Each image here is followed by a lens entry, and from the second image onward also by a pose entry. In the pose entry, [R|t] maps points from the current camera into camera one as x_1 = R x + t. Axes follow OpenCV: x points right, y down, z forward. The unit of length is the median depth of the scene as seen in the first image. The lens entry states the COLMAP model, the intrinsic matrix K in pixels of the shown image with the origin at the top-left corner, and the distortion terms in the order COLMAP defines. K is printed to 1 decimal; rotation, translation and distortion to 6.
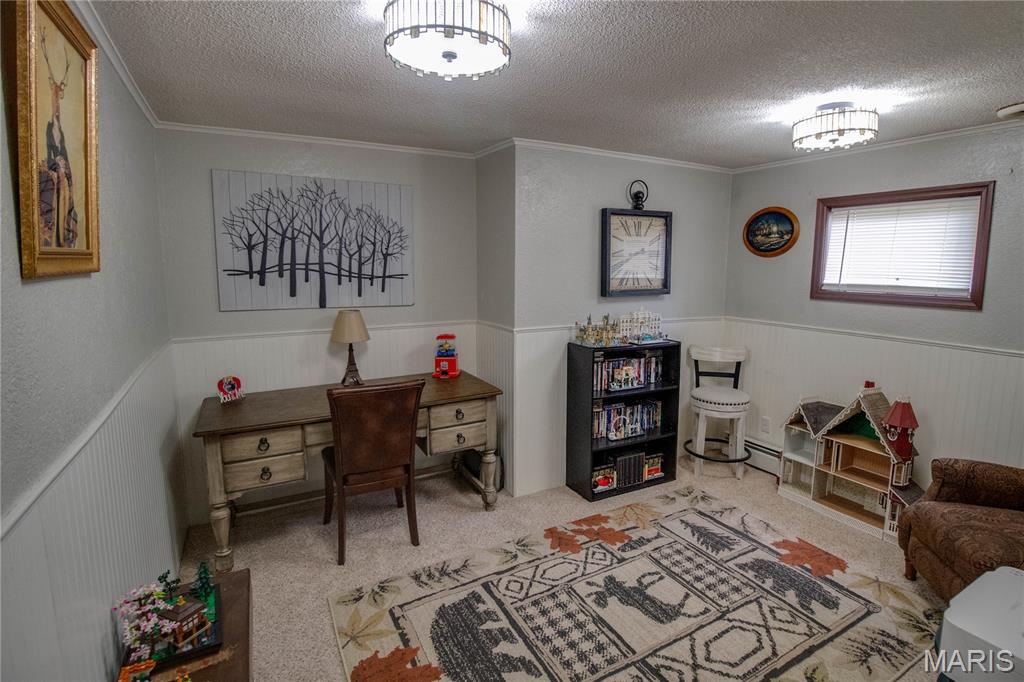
lens RADIAL K [[487.5, 0, 514.7], [0, 487.5, 327.4], [0, 0, 1]] dist [0.002054, -0.012271]
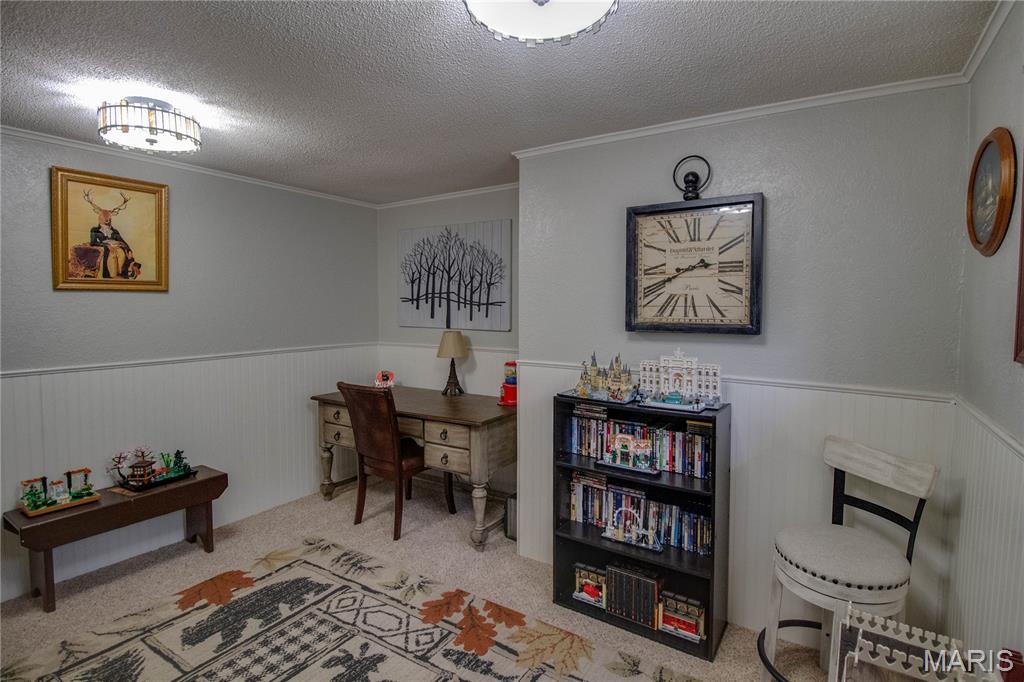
lens RADIAL K [[464.0, 0, 512.5], [0, 464.0, 327.2], [0, 0, 1]] dist [-0.000885, -0.011087]
pose [[0.526918, 0.040892, -0.848932, 0.702971], [-0.114547, 0.993145, -0.023259, -0.035264], [0.842162, 0.109498, 0.527990, 0.526738]]
